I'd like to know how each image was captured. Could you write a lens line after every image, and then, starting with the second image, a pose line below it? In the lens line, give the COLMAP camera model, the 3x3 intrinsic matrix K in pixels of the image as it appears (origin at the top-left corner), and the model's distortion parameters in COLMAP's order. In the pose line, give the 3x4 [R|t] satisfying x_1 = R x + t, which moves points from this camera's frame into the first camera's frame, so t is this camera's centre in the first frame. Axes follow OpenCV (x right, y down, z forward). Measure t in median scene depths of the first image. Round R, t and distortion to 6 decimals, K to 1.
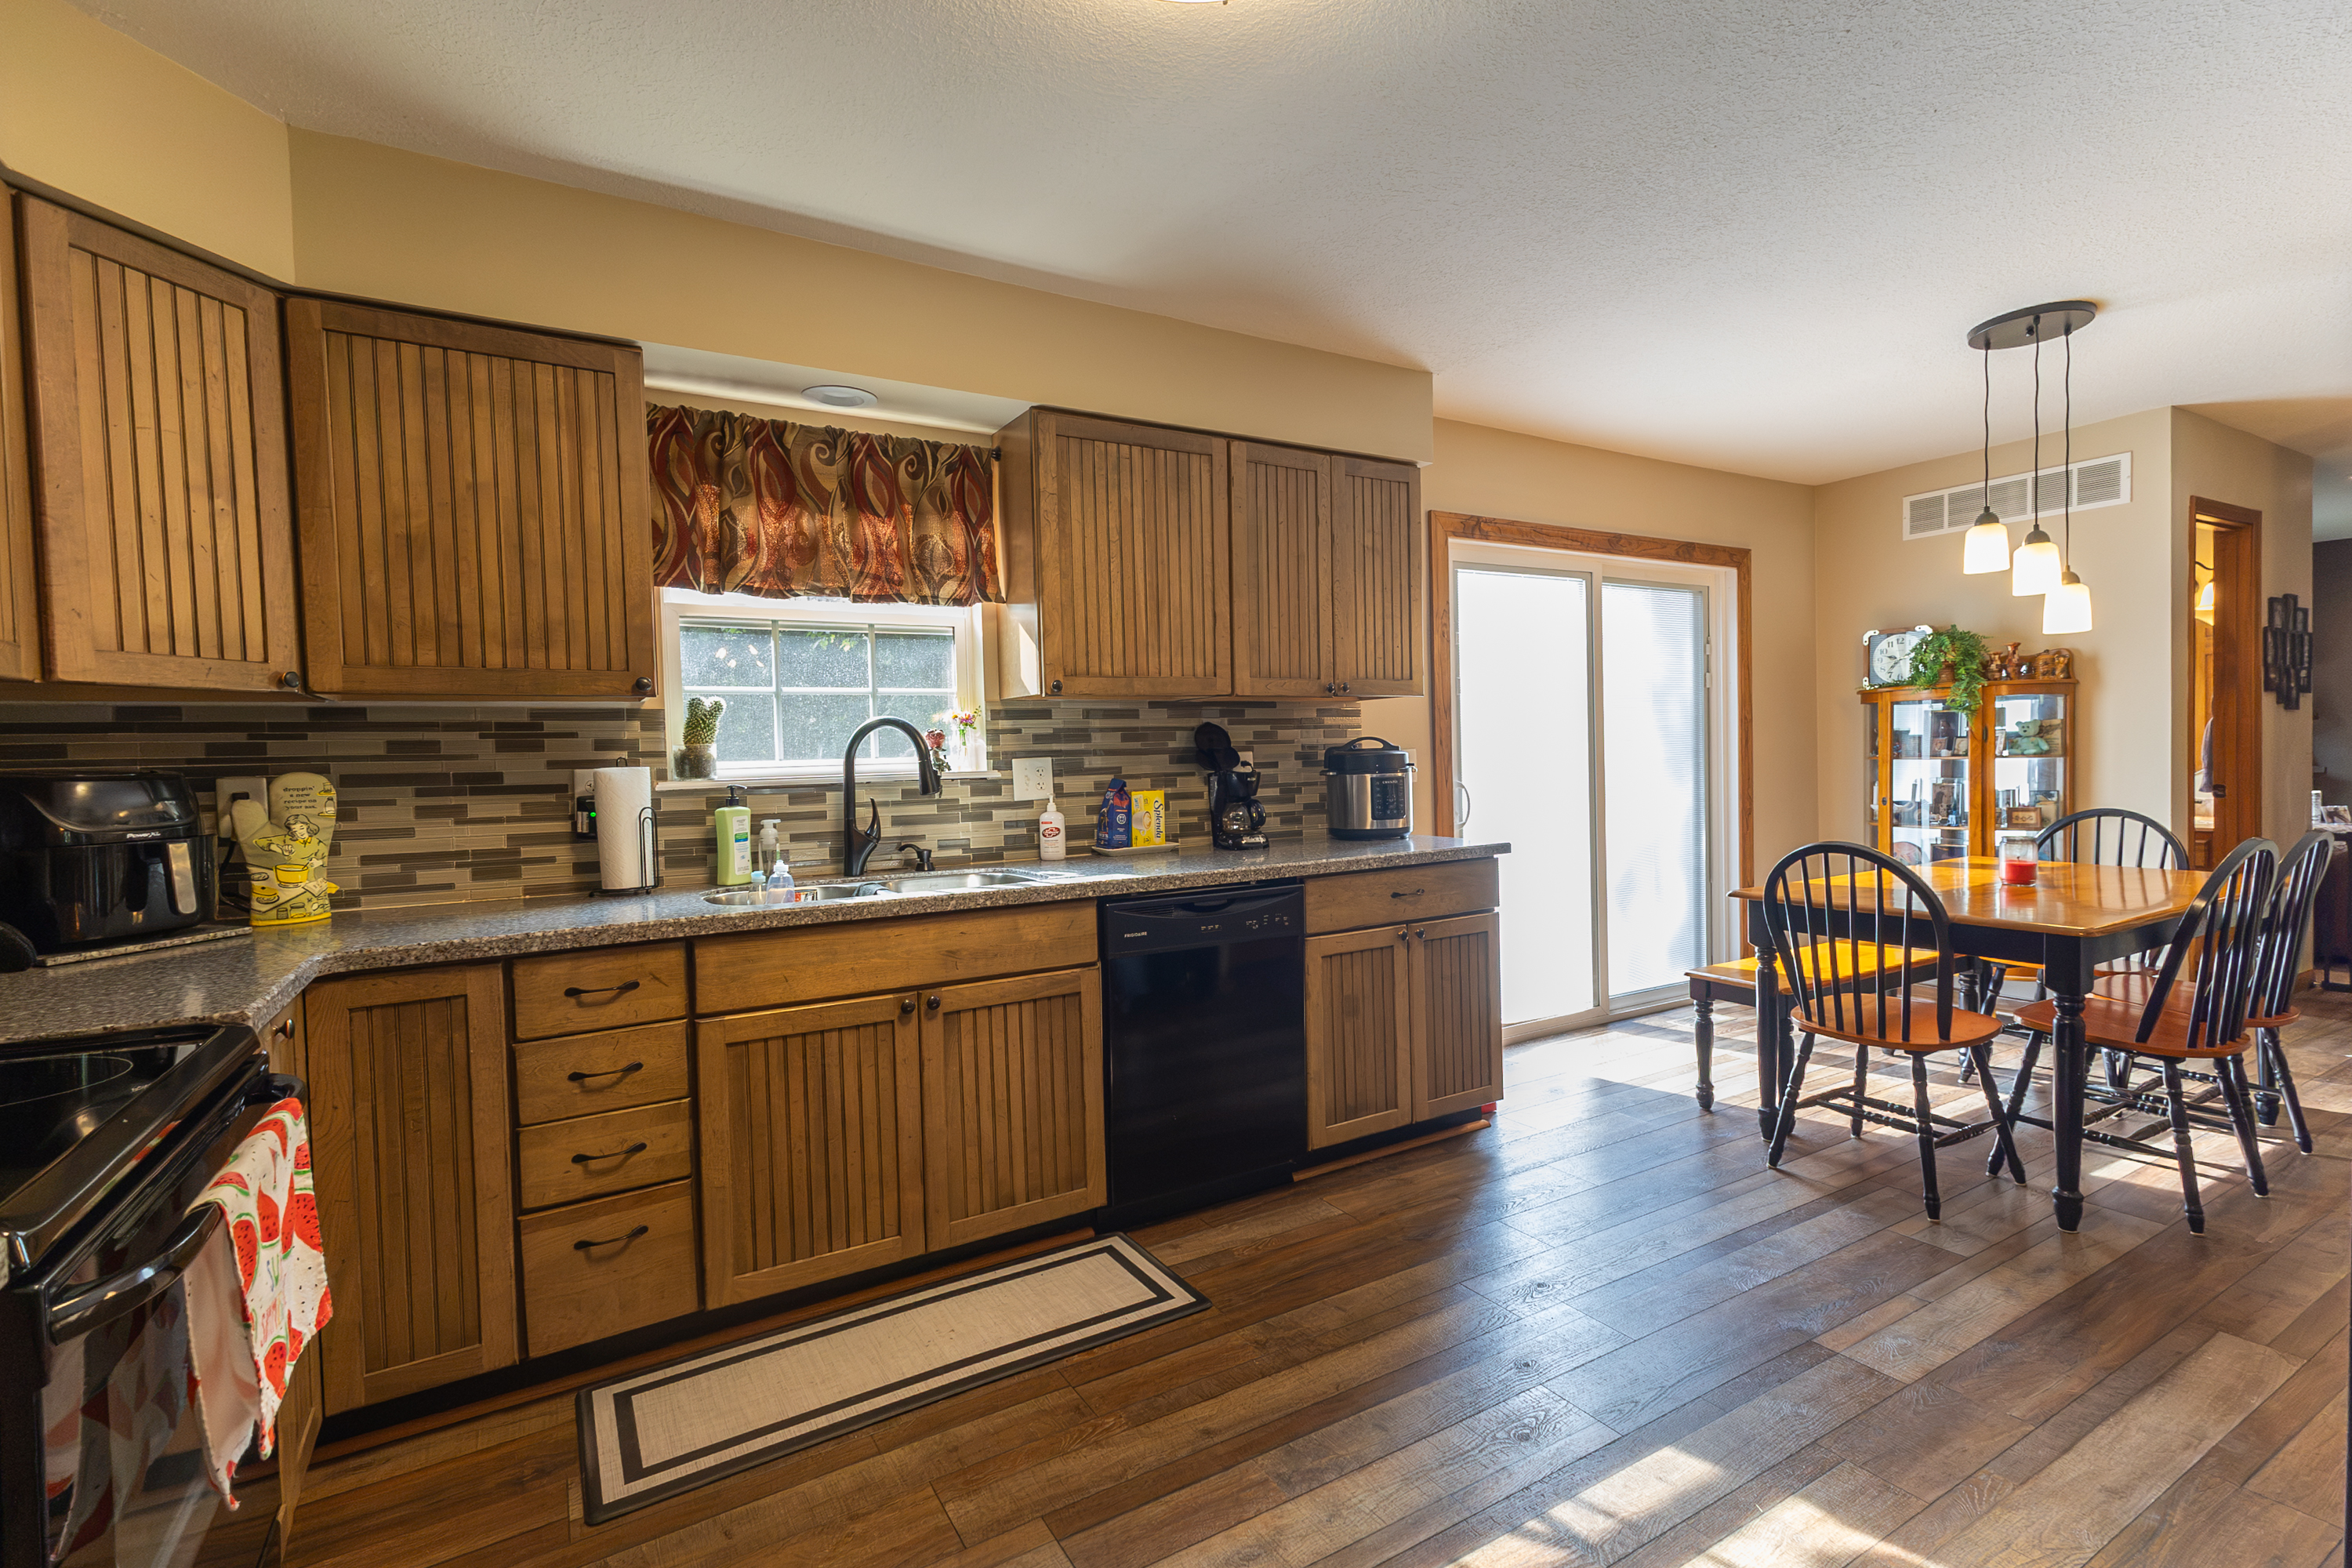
lens RADIAL K [[1076.1, 0, 1182.2], [0, 1076.1, 786.0], [0, 0, 1]] dist [0.014873, 0.000502]
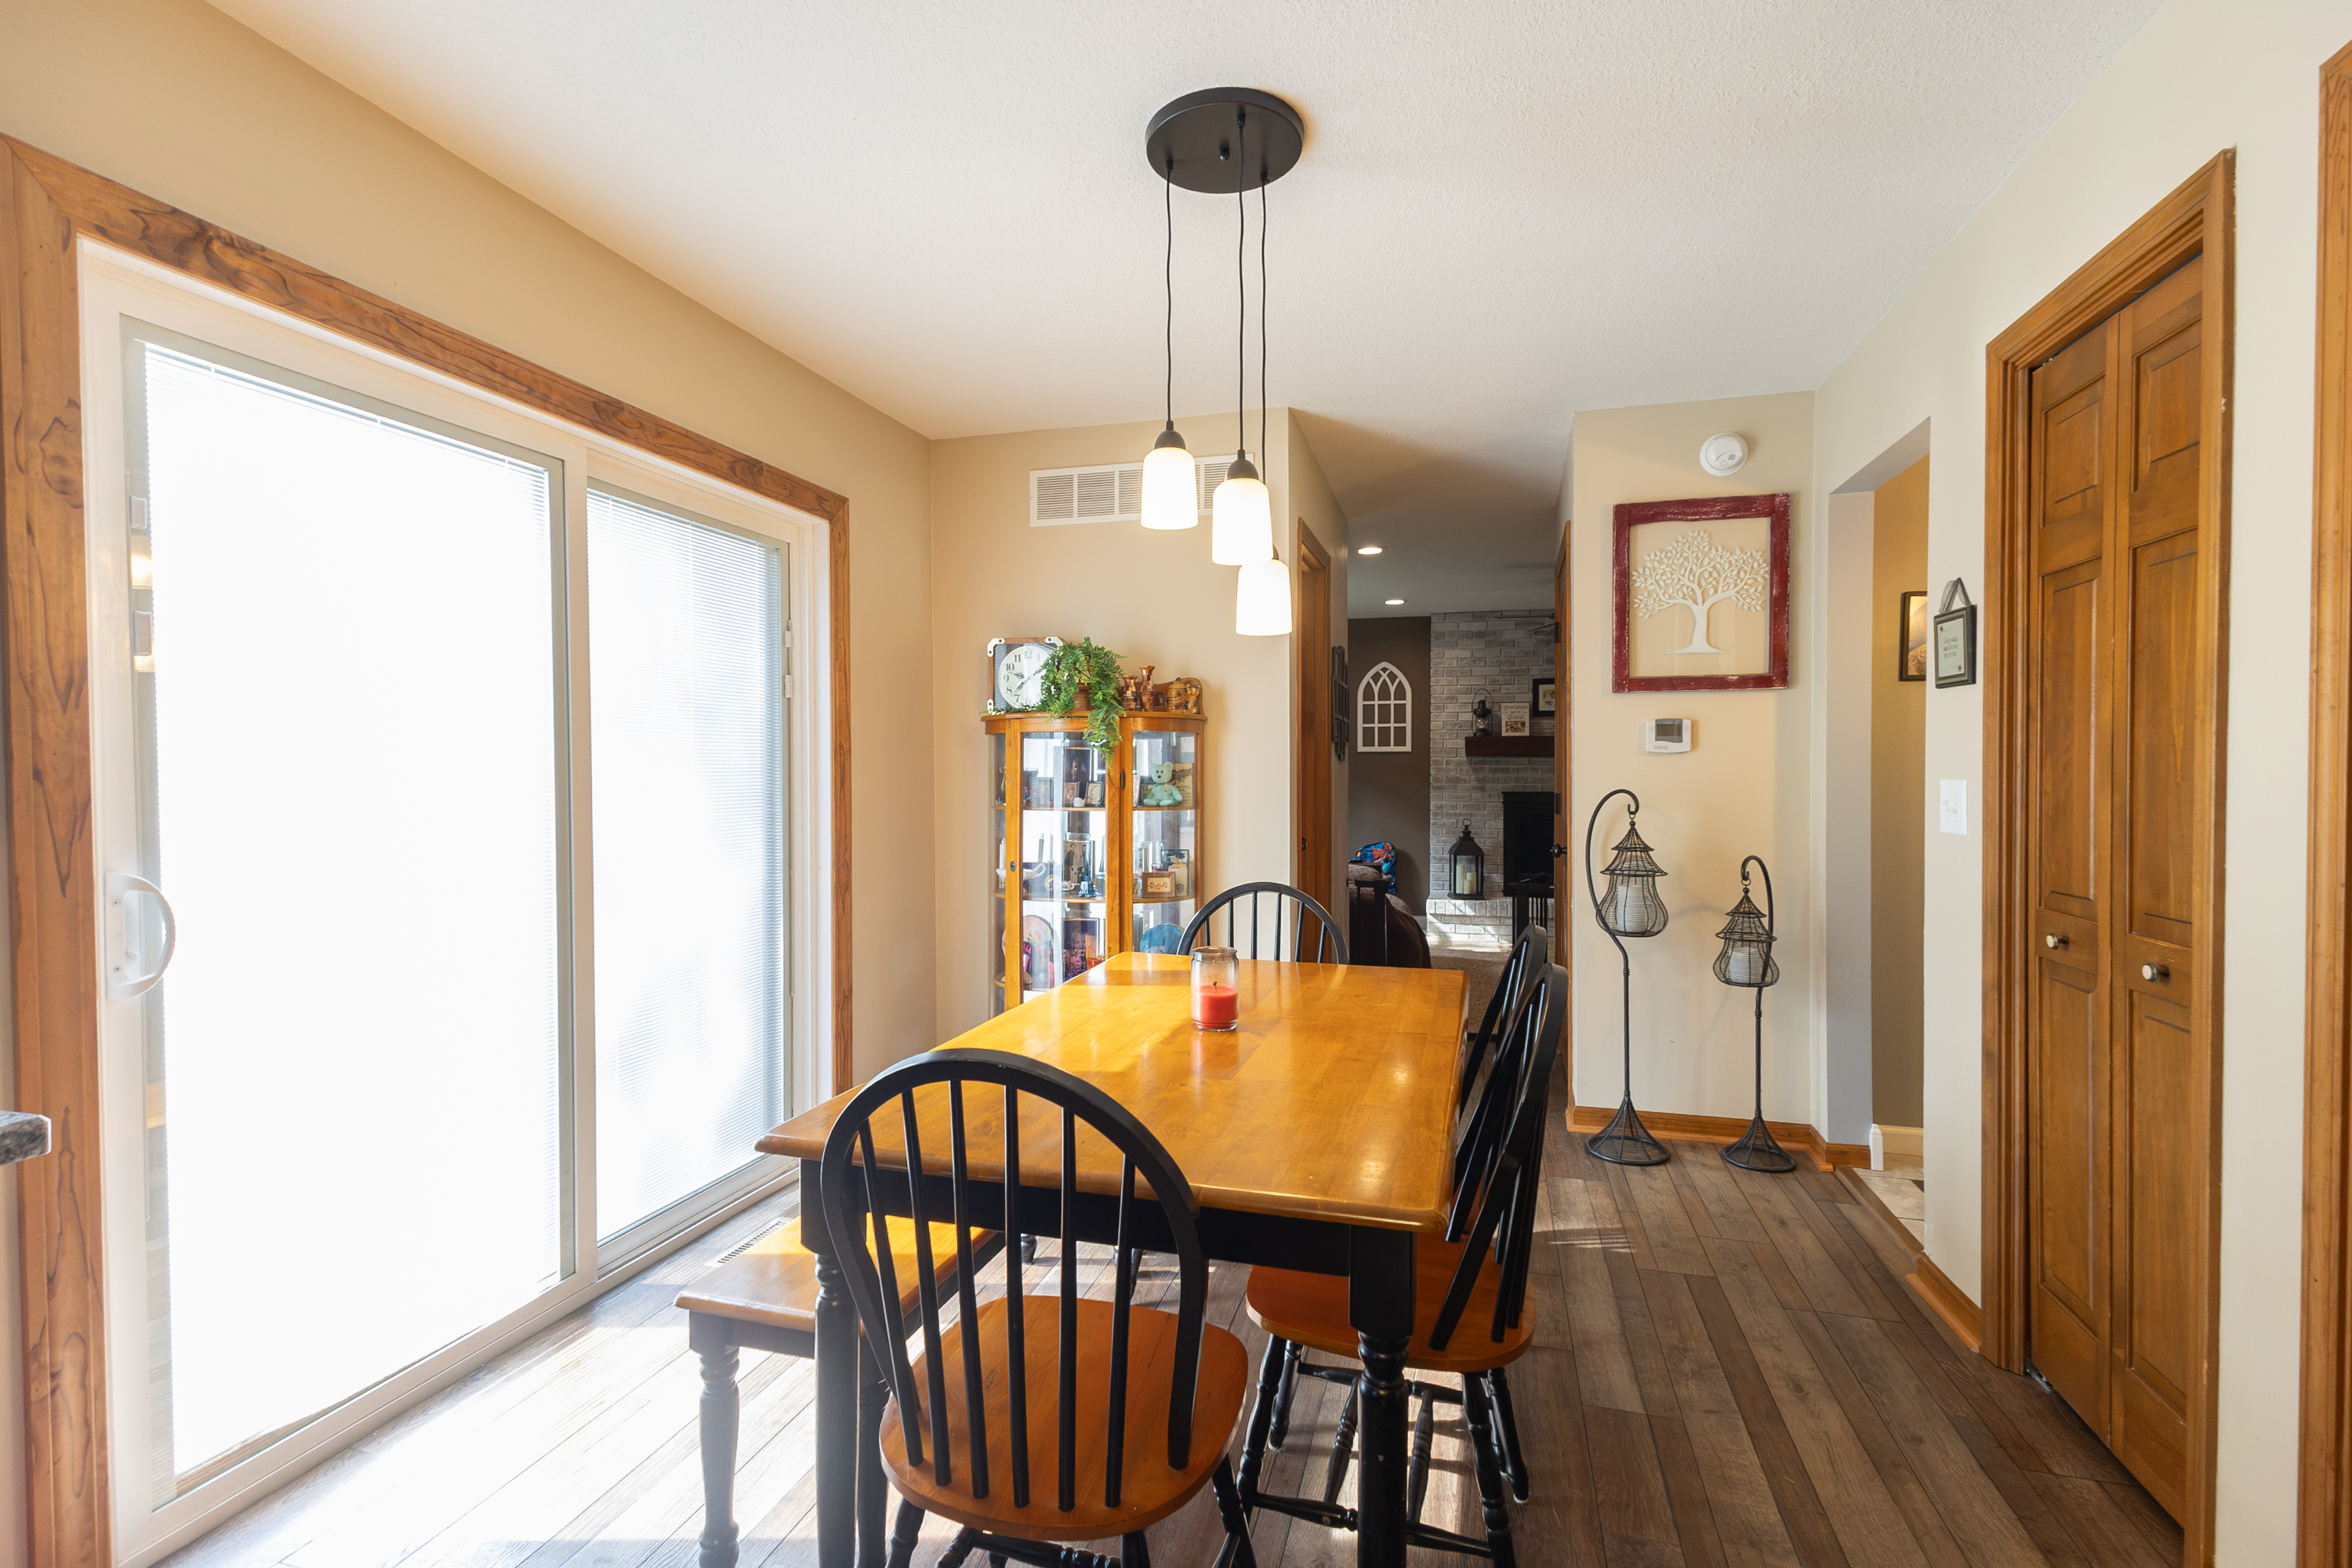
lens RADIAL K [[1064.0, 0, 1167.1], [0, 1064.0, 793.4], [0, 0, 1]] dist [0.001052, 0.000233]
pose [[0.733475, 0.010996, 0.679627, 0.390326], [0.002076, 0.999828, -0.018417, -0.037609], [-0.679713, 0.014920, 0.733326, 0.666180]]
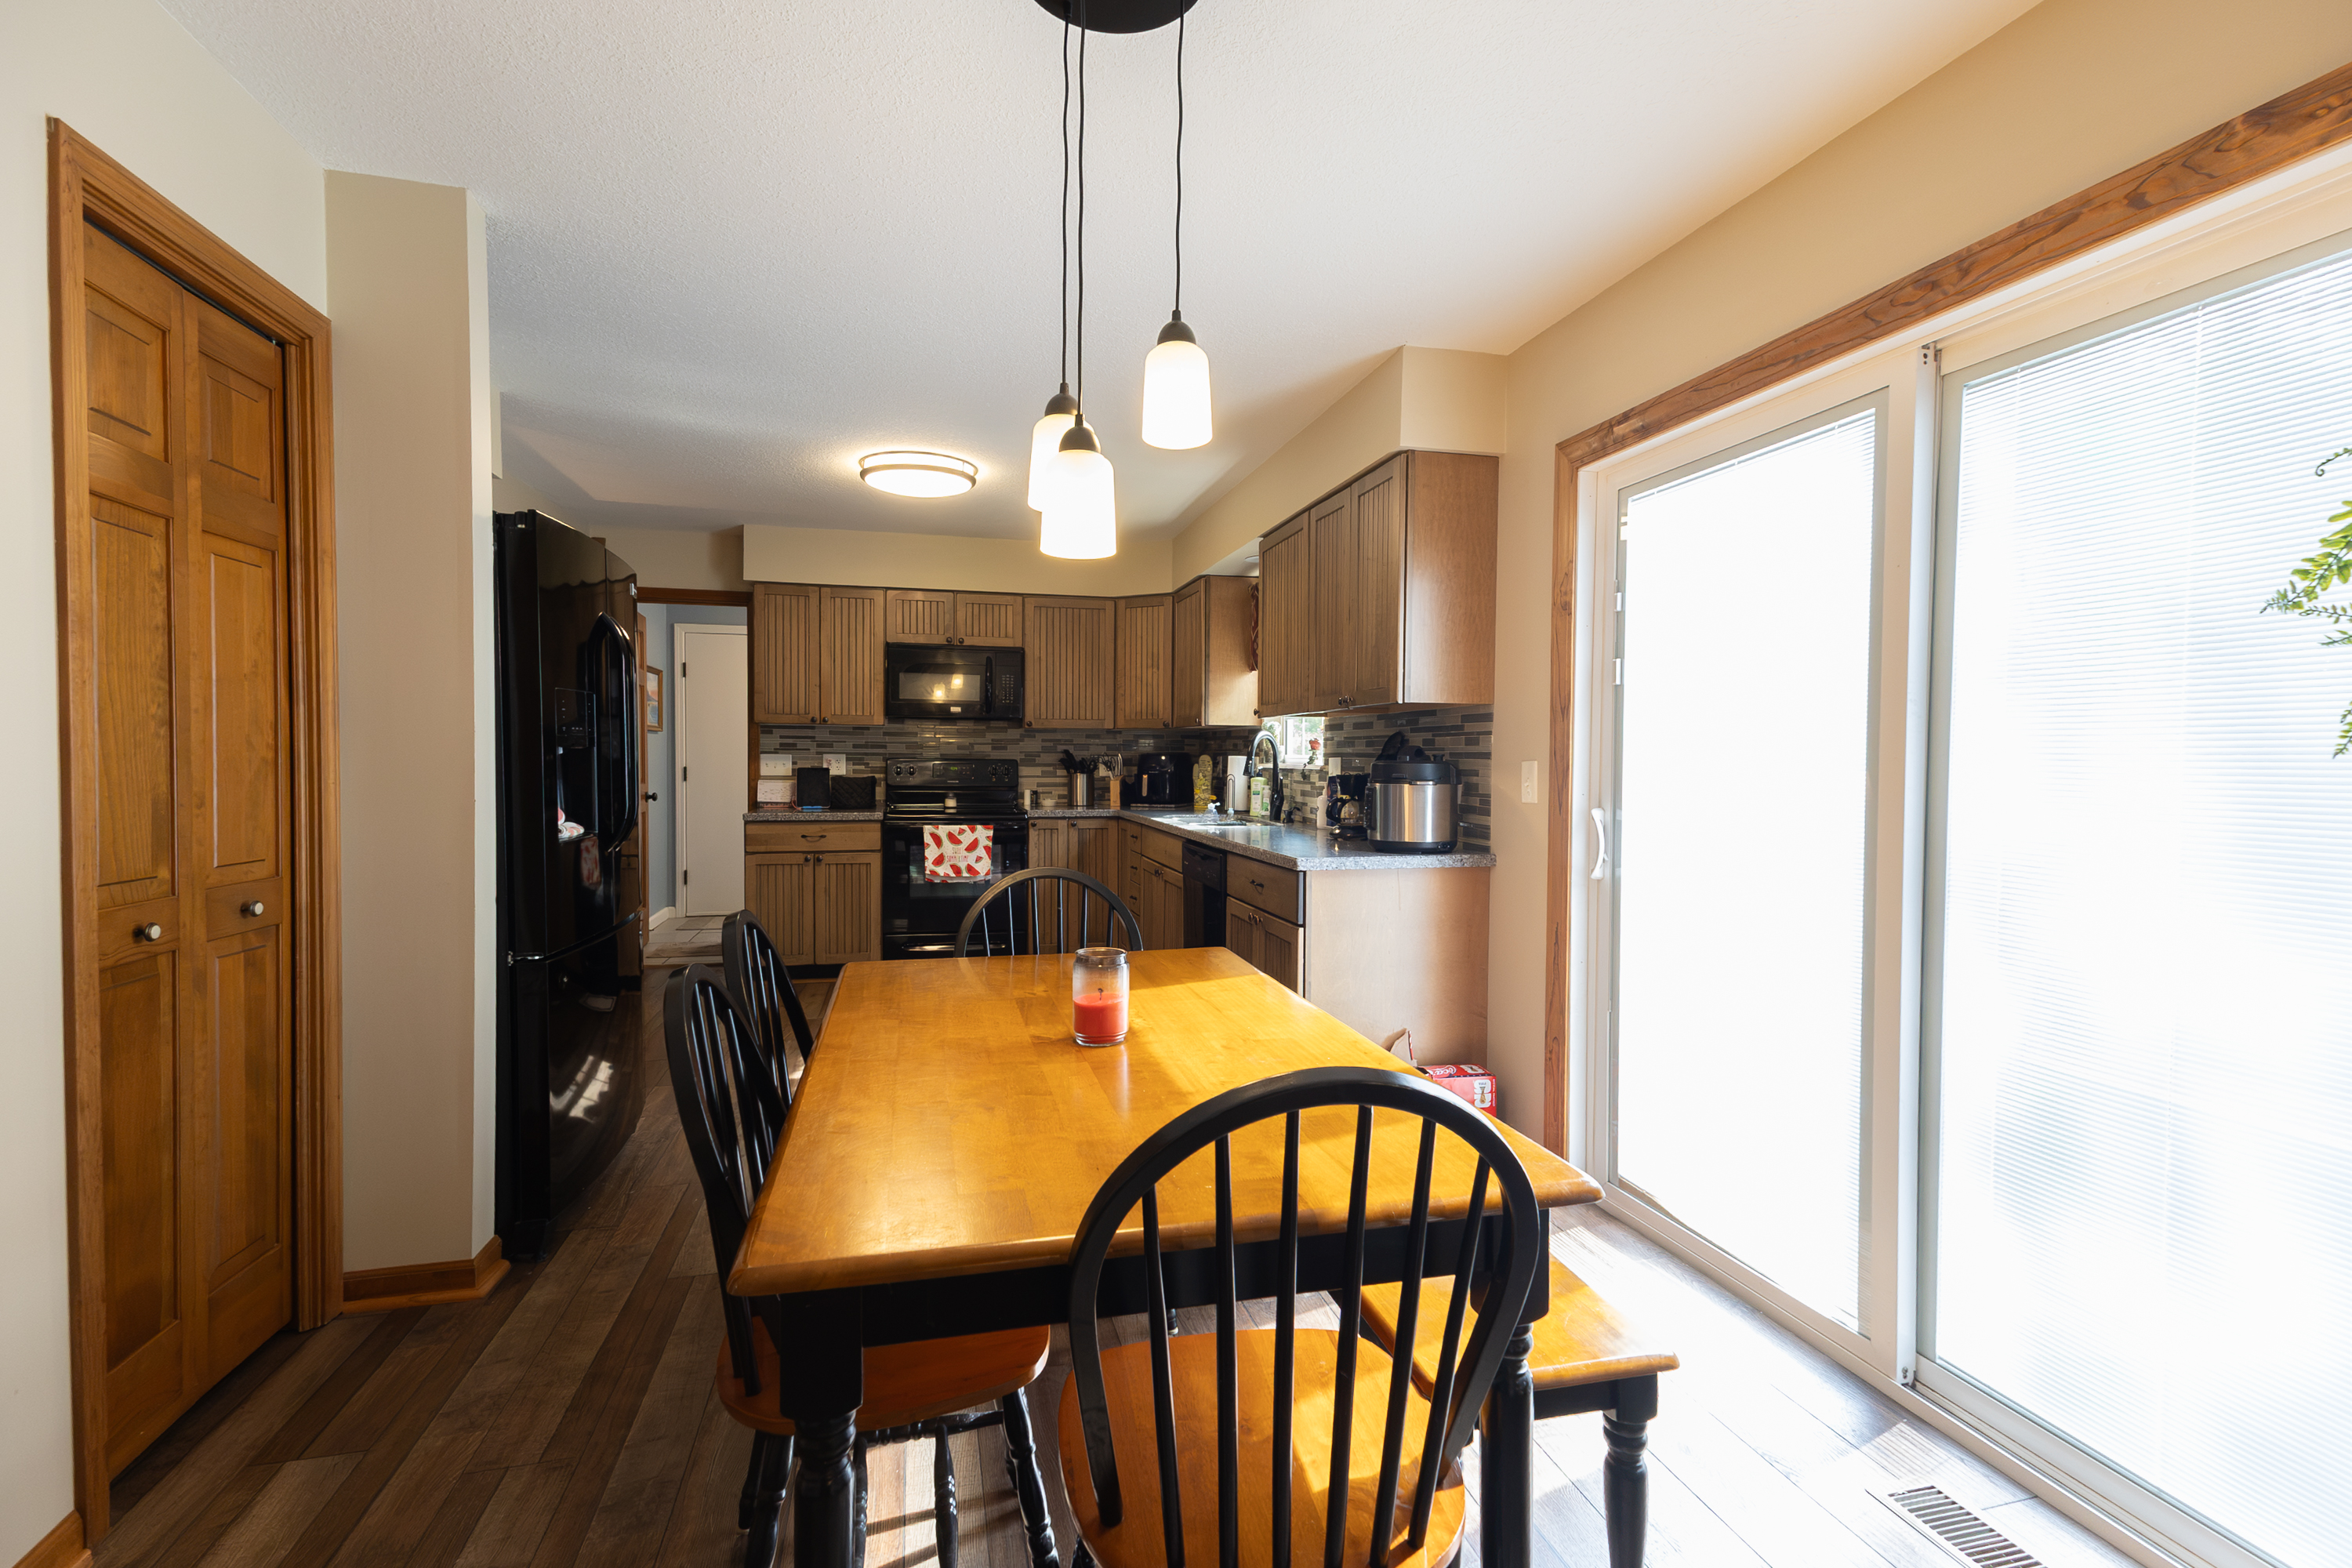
lens RADIAL K [[1078.1, 0, 1176.0], [0, 1078.1, 784.0], [0, 0, 1]] dist [0.009561, -0.000044]
pose [[-0.295675, 0.049530, -0.954004, 1.454620], [-0.027564, 0.997797, 0.060347, -0.080535], [0.954891, 0.044140, -0.293659, 1.368123]]
